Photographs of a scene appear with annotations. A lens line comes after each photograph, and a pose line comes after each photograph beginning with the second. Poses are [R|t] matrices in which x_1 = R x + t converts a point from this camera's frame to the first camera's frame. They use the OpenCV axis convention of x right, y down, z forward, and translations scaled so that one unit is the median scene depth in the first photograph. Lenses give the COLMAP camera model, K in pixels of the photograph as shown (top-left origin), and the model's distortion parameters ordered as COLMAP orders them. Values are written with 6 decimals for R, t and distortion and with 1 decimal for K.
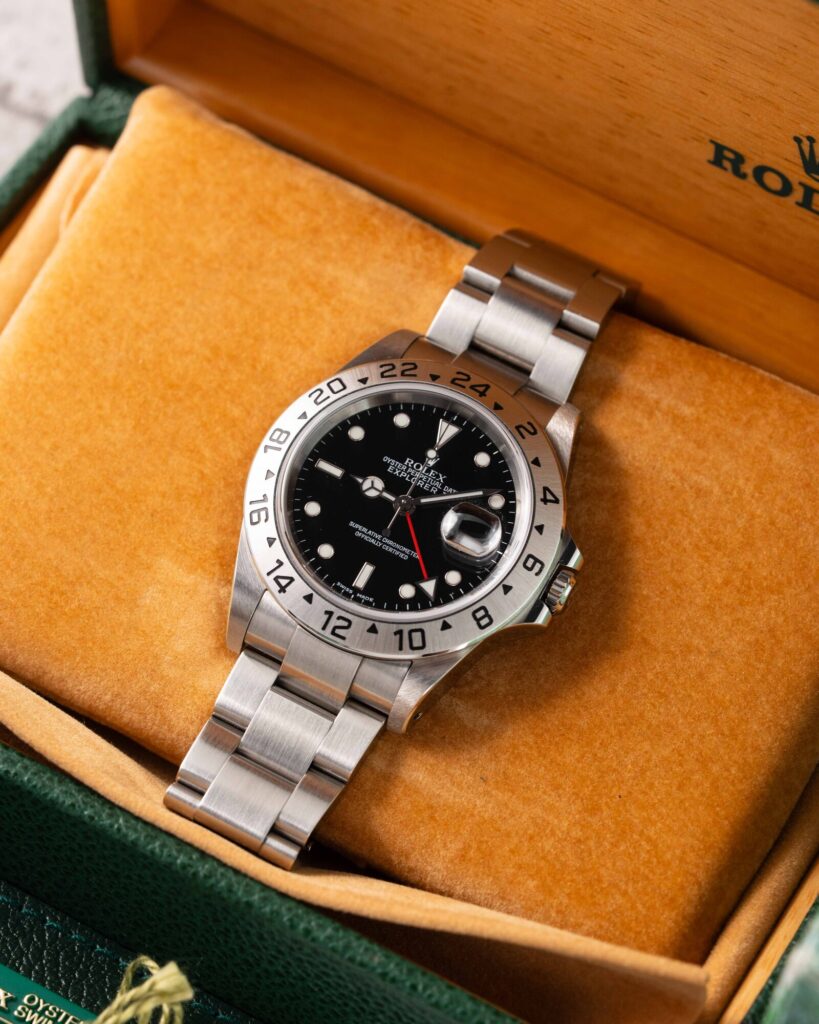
lens RADIAL K [[4514.1, 0, 415.6], [0, 4514.1, 516.3], [0, 0, 1]] dist [0.074680, 0.000000]
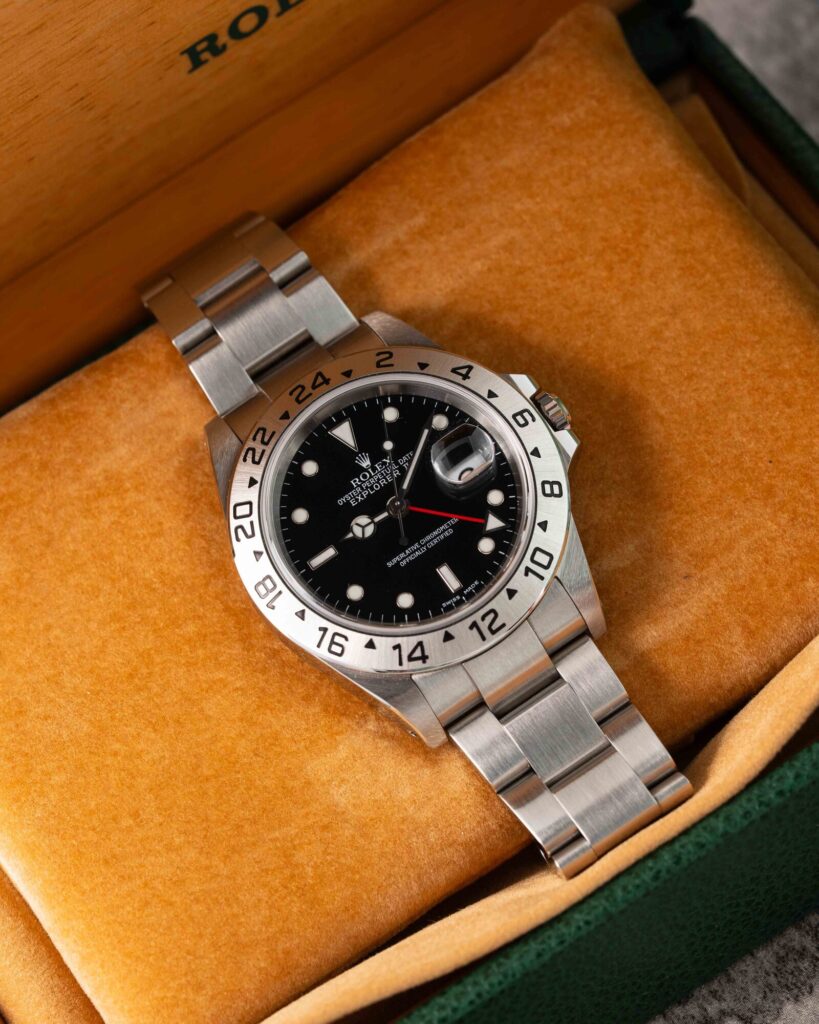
lens RADIAL K [[4514.1, 0, 409.7], [0, 4514.1, 519.9], [0, 0, 1]] dist [0.074680, 0.000000]
pose [[0.460249, -0.849044, 0.259414, -0.246277], [0.843276, 0.509457, 0.171287, -0.159188], [-0.277590, 0.139923, 0.950455, 0.108685]]
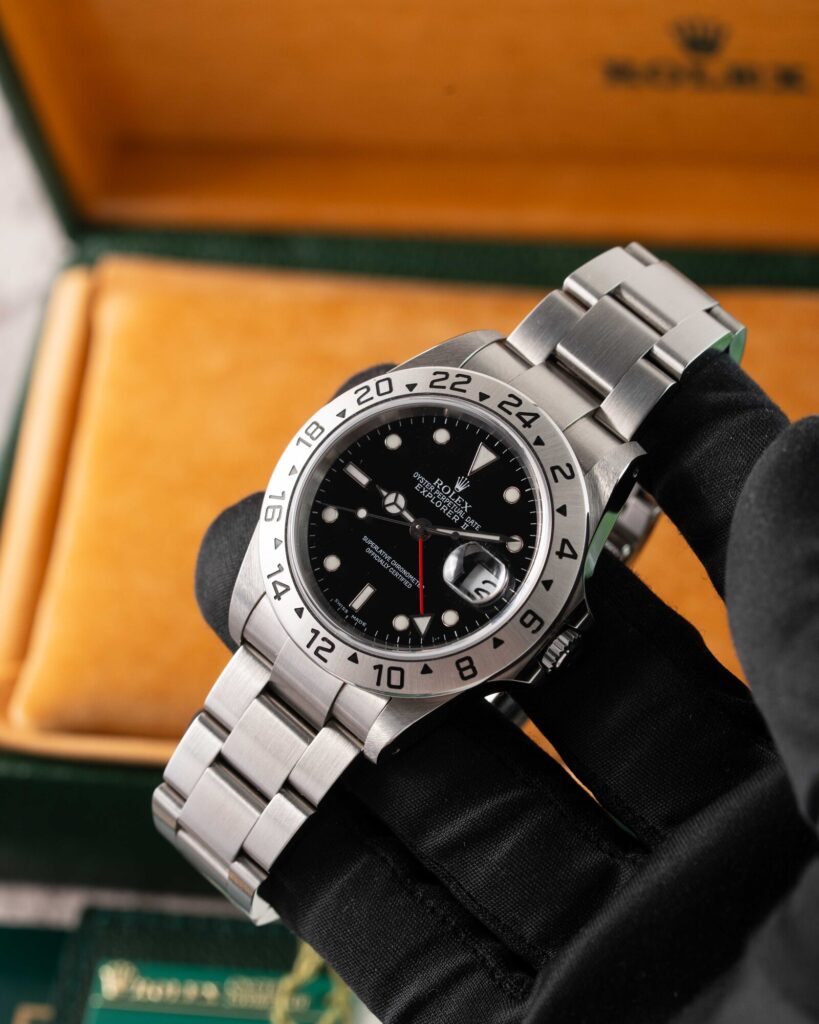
lens RADIAL K [[4514.1, 0, 408.8], [0, 4514.1, 513.5], [0, 0, 1]] dist [0.074680, 0.000000]
pose [[0.944661, 0.184516, -0.271237, 0.250236], [-0.138138, 0.973684, 0.181267, -0.176242], [0.297545, -0.133768, 0.945290, 0.106140]]
